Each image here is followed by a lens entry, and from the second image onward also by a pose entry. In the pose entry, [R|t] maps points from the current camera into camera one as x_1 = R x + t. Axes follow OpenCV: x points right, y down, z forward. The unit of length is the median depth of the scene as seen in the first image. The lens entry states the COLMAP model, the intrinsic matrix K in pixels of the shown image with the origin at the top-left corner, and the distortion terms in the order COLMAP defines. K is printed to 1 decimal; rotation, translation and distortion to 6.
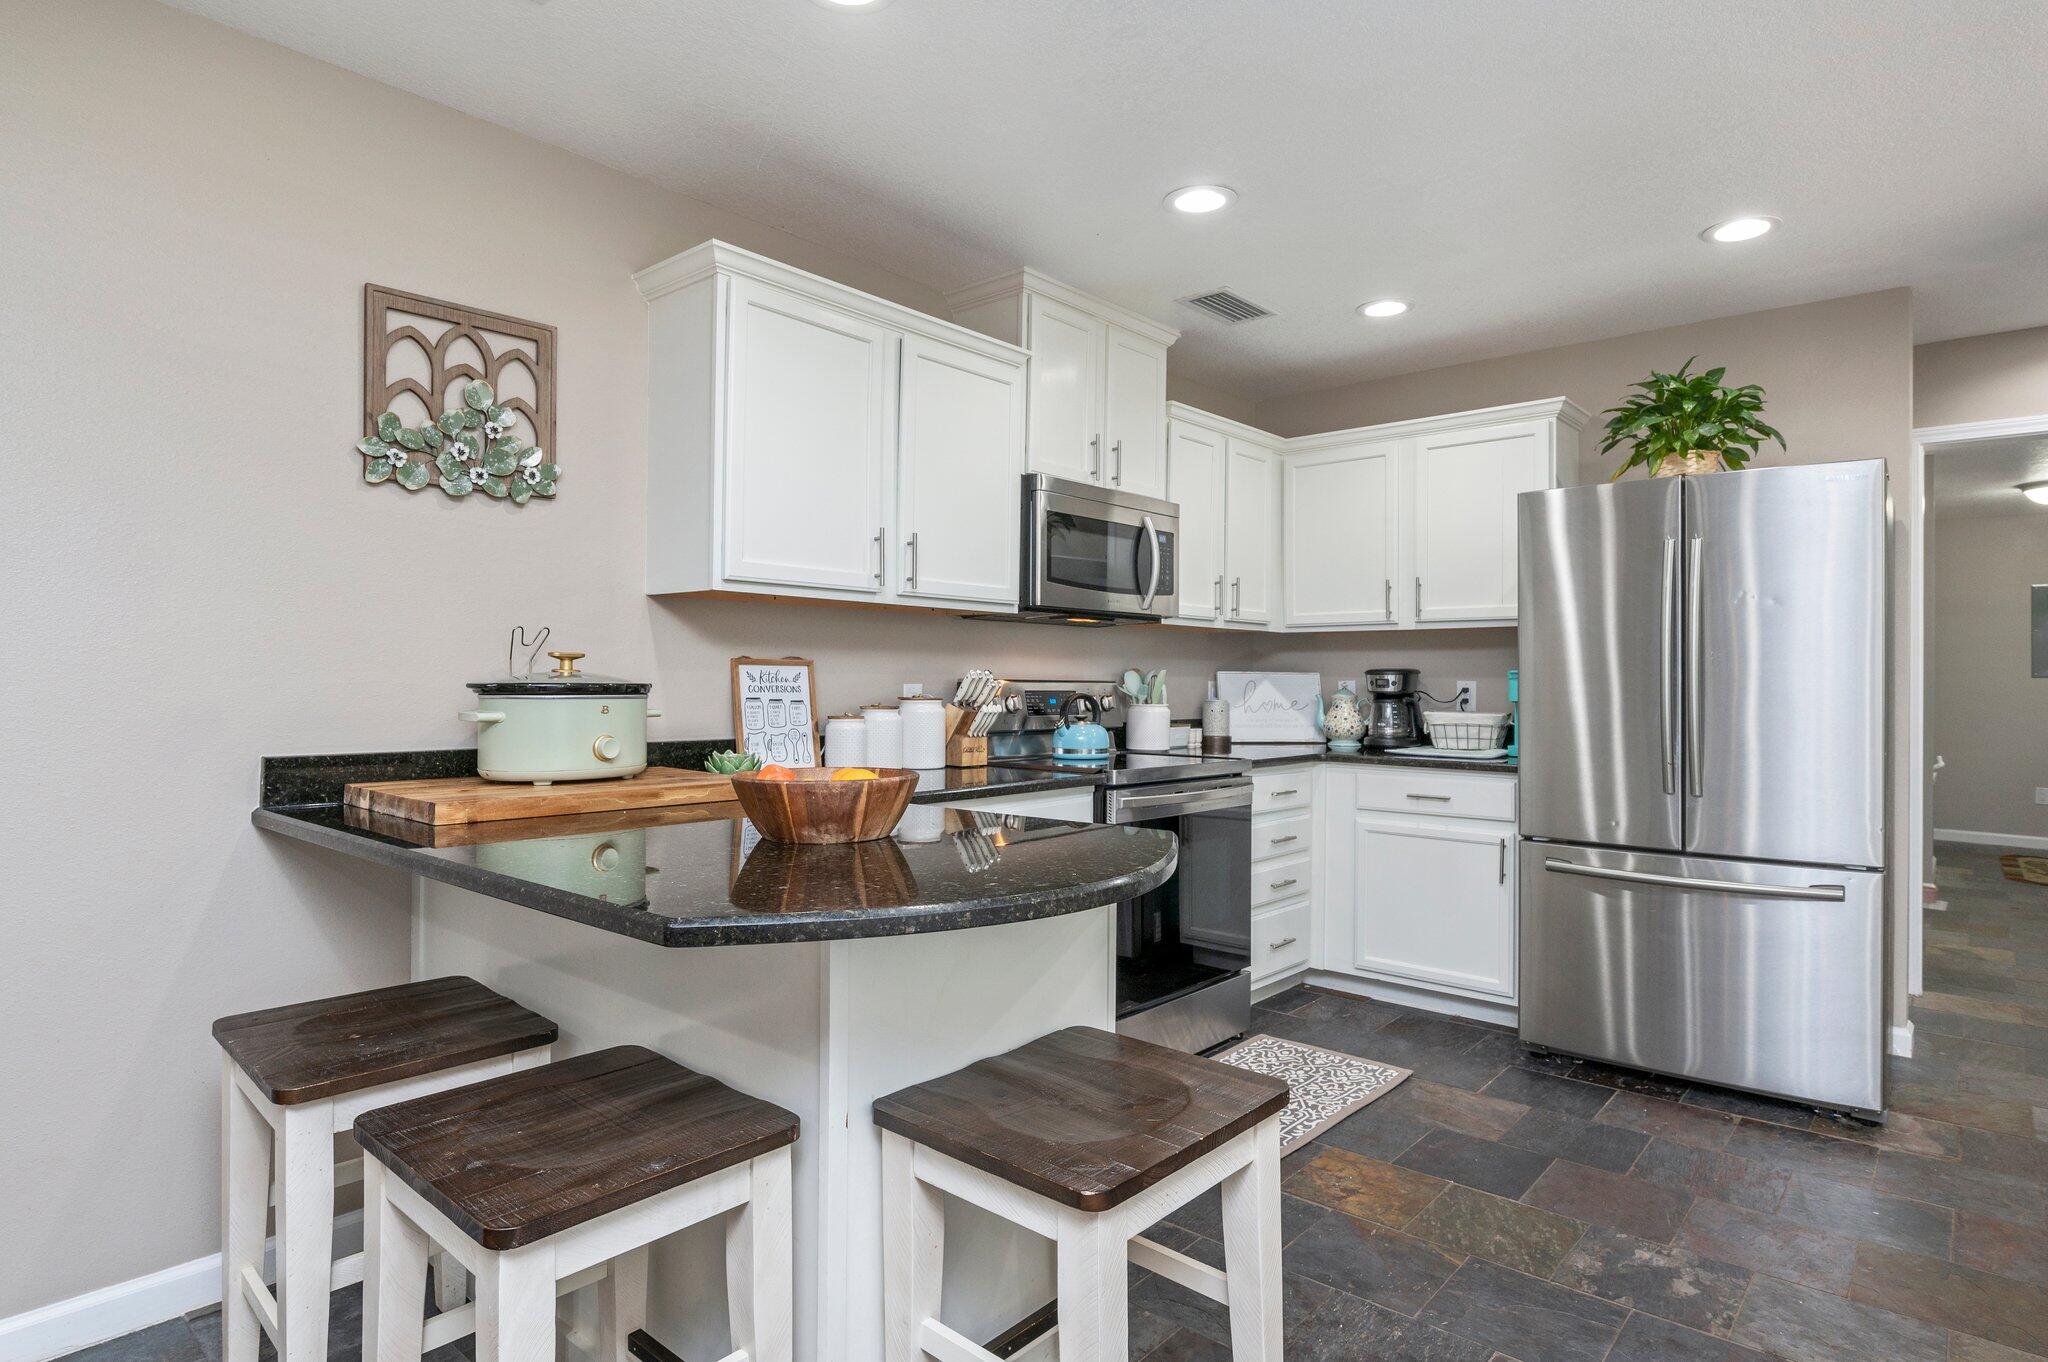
lens RADIAL K [[1098.2, 0, 929.2], [0, 1098.2, 687.4], [0, 0, 1]] dist [-0.006323, -0.001866]
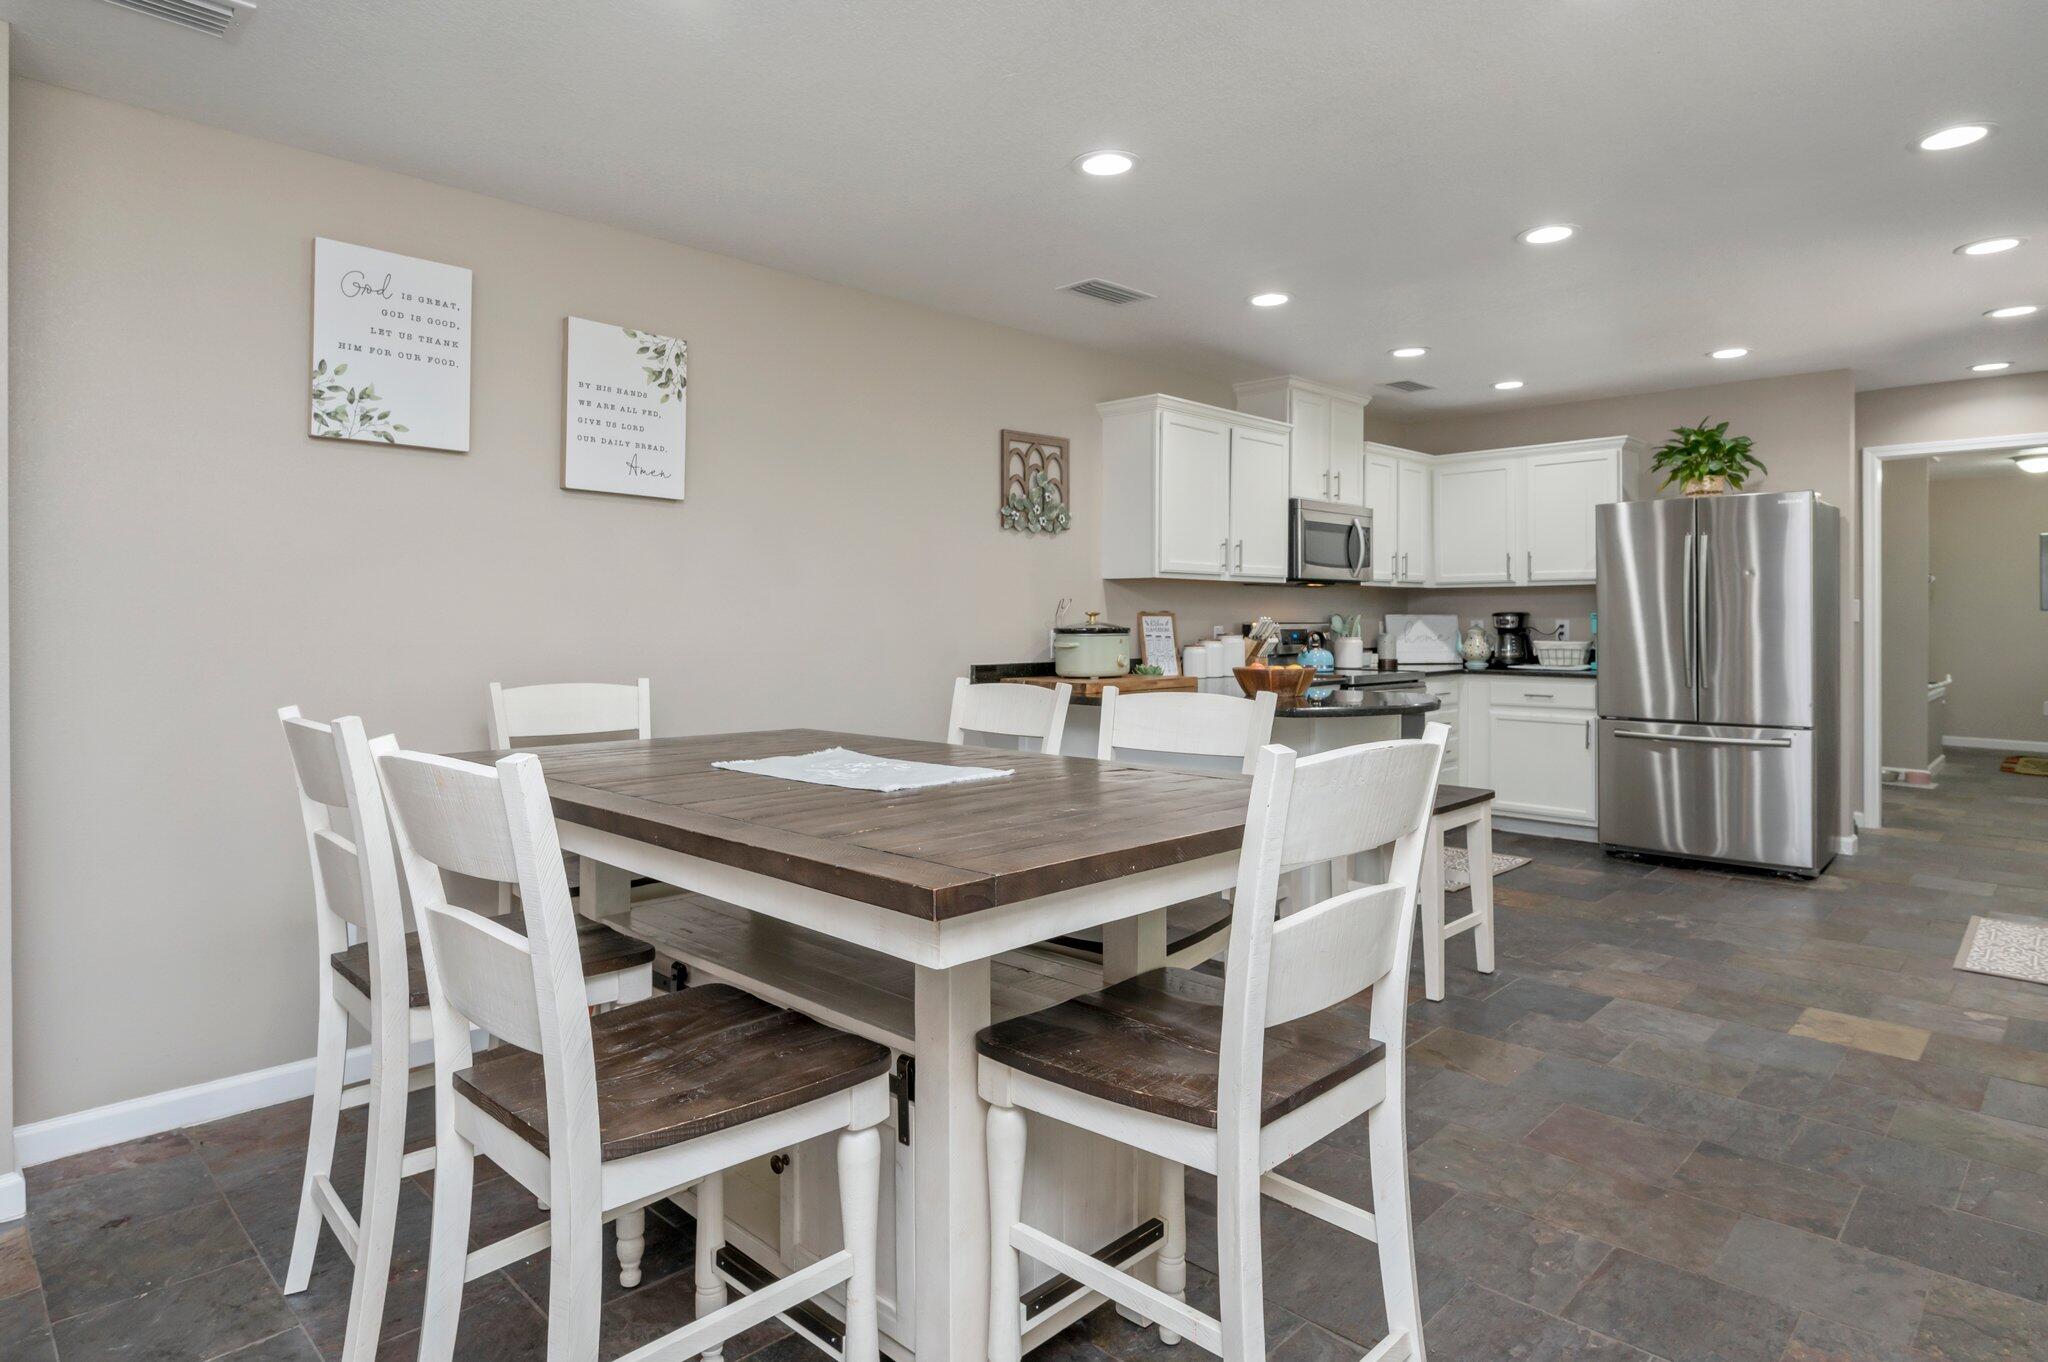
lens RADIAL K [[1098.2, 0, 950.5], [0, 1098.2, 628.8], [0, 0, 1]] dist [-0.006323, -0.001866]
pose [[0.998781, -0.009025, -0.048532, -0.339916], [0.009128, 0.999957, 0.001906, -0.005541], [0.048513, -0.002347, 0.998820, -0.667601]]
